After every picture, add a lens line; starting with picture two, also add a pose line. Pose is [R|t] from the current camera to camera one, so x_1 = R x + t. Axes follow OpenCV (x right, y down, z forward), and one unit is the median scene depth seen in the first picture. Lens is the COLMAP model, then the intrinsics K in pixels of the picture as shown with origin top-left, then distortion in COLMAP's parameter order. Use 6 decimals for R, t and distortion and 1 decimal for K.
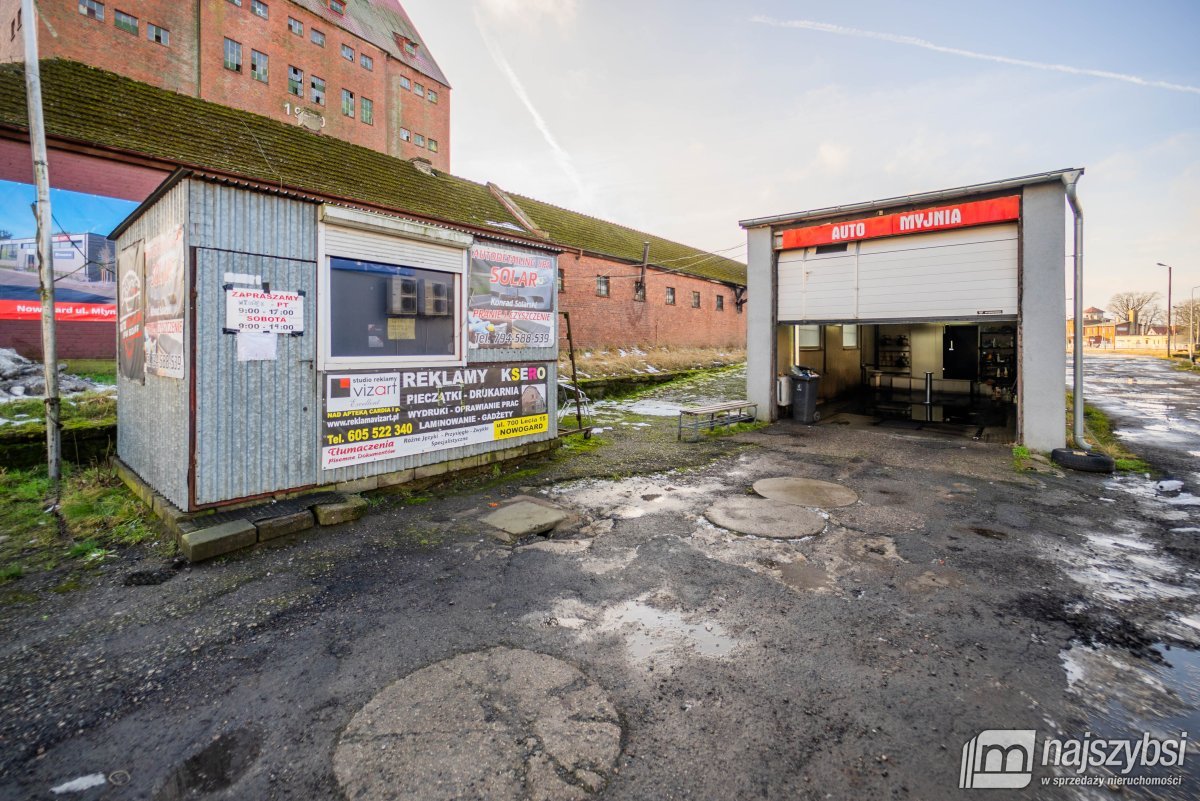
lens RADIAL K [[471.5, 0, 580.2], [0, 471.5, 334.8], [0, 0, 1]] dist [-0.001322, -0.000698]
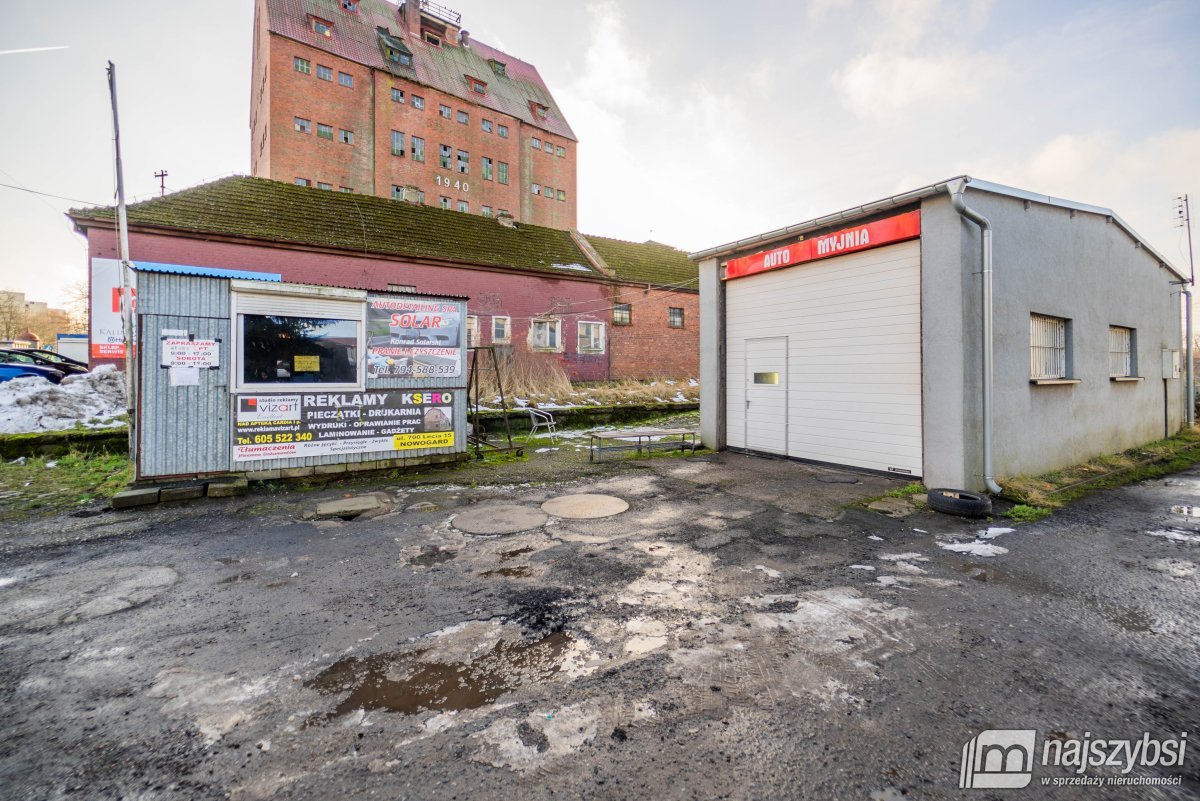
lens RADIAL K [[471.5, 0, 647.0], [0, 471.5, 358.9], [0, 0, 1]] dist [-0.001322, -0.000698]
pose [[0.959683, -0.012204, -0.280819, 0.809805], [0.008858, 0.999874, -0.013180, 0.000706], [0.280944, 0.010161, 0.959670, -0.028750]]
